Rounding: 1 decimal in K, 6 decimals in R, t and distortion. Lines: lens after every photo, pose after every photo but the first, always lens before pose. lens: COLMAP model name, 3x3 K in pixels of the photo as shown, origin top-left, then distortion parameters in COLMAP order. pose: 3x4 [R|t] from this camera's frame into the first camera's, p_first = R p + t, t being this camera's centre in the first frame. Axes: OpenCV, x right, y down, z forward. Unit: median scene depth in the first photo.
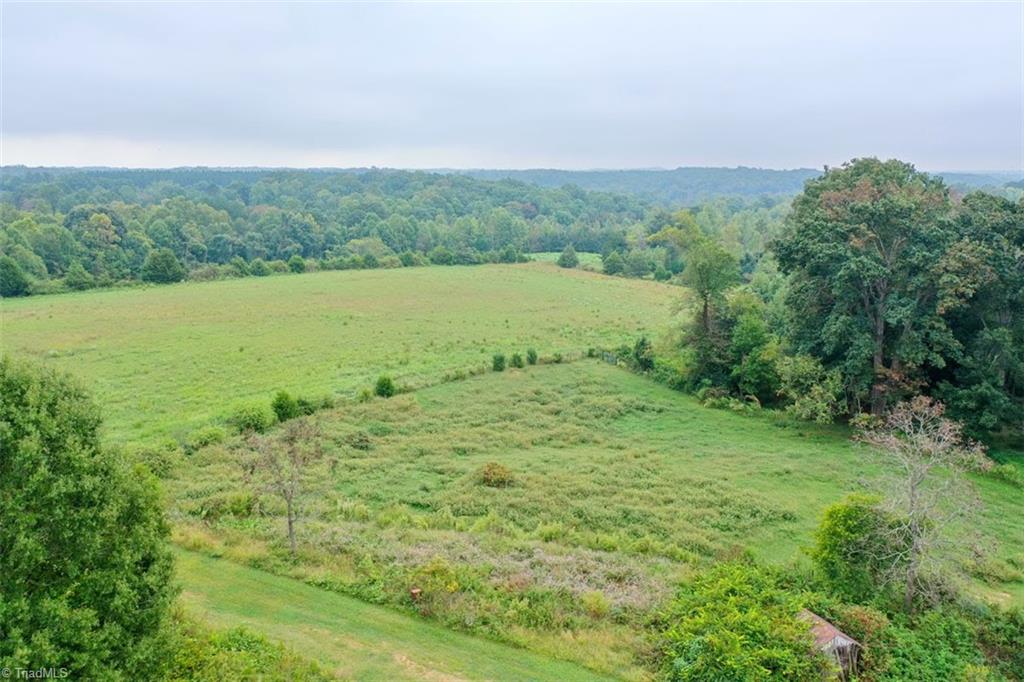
lens RADIAL K [[800.9, 0, 510.5], [0, 800.9, 339.0], [0, 0, 1]] dist [0.001329, -0.004385]
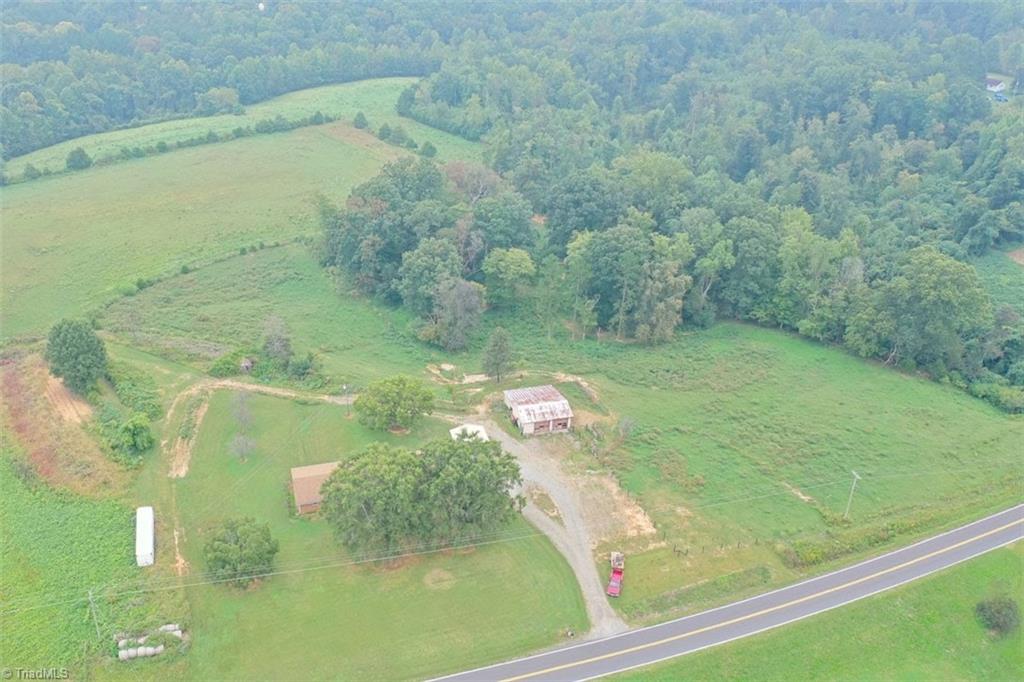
lens RADIAL K [[904.4, 0, 448.5], [0, 904.4, 381.7], [0, 0, 1]] dist [0.008552, -0.018282]
pose [[0.999545, 0.010106, -0.028430, 0.328322], [0.000259, 0.939334, 0.343004, -0.255090], [0.030171, -0.342856, 0.938904, -0.754546]]
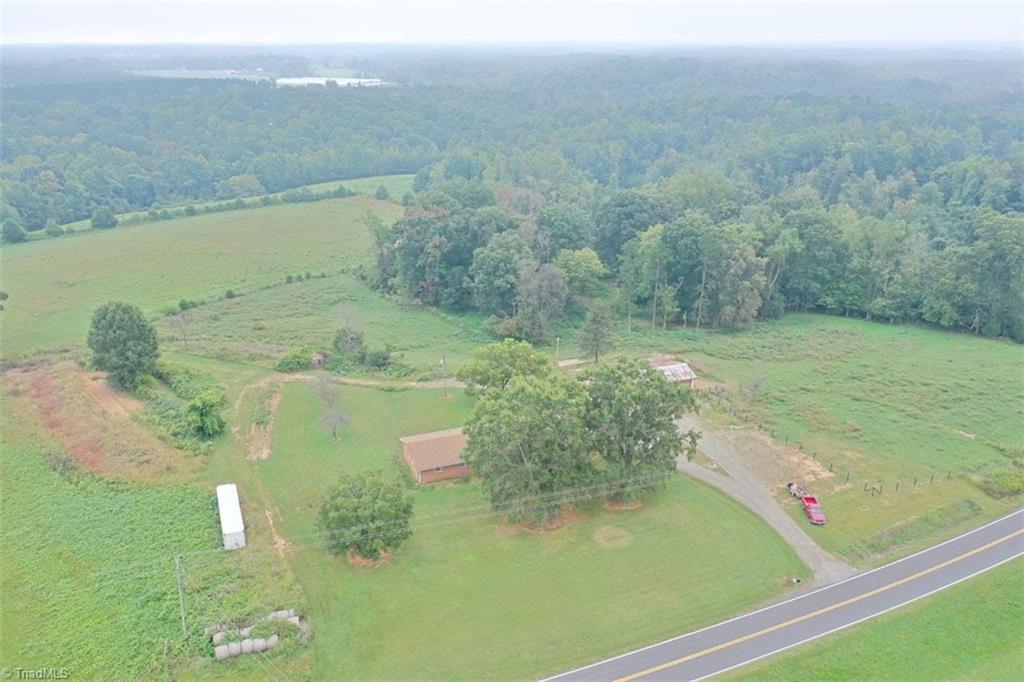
lens RADIAL K [[800.9, 0, 514.6], [0, 800.9, 340.7], [0, 0, 1]] dist [0.001329, -0.004385]
pose [[0.994611, -0.040128, 0.095599, 0.194367], [0.024997, 0.987676, 0.154506, -0.064426], [-0.100621, -0.151283, 0.983356, -0.612268]]
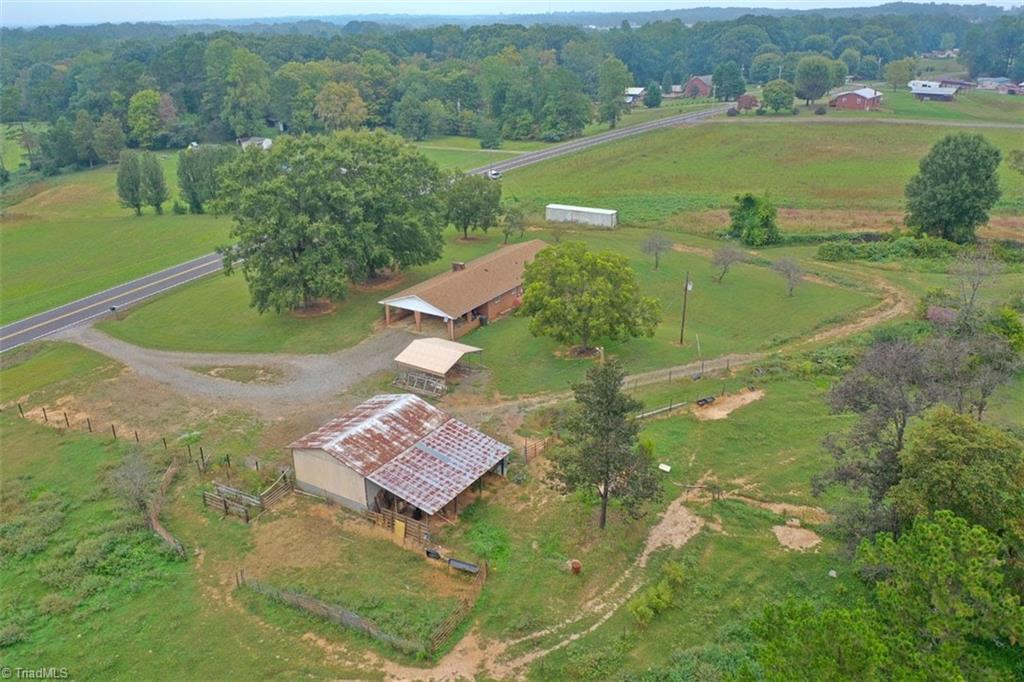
lens RADIAL K [[800.9, 0, 513.7], [0, 800.9, 347.3], [0, 0, 1]] dist [0.001329, -0.004385]
pose [[-0.725385, 0.265929, -0.634900, 0.547651], [-0.134496, 0.849826, 0.509615, -0.115176], [0.675075, 0.455058, -0.580685, 0.298737]]
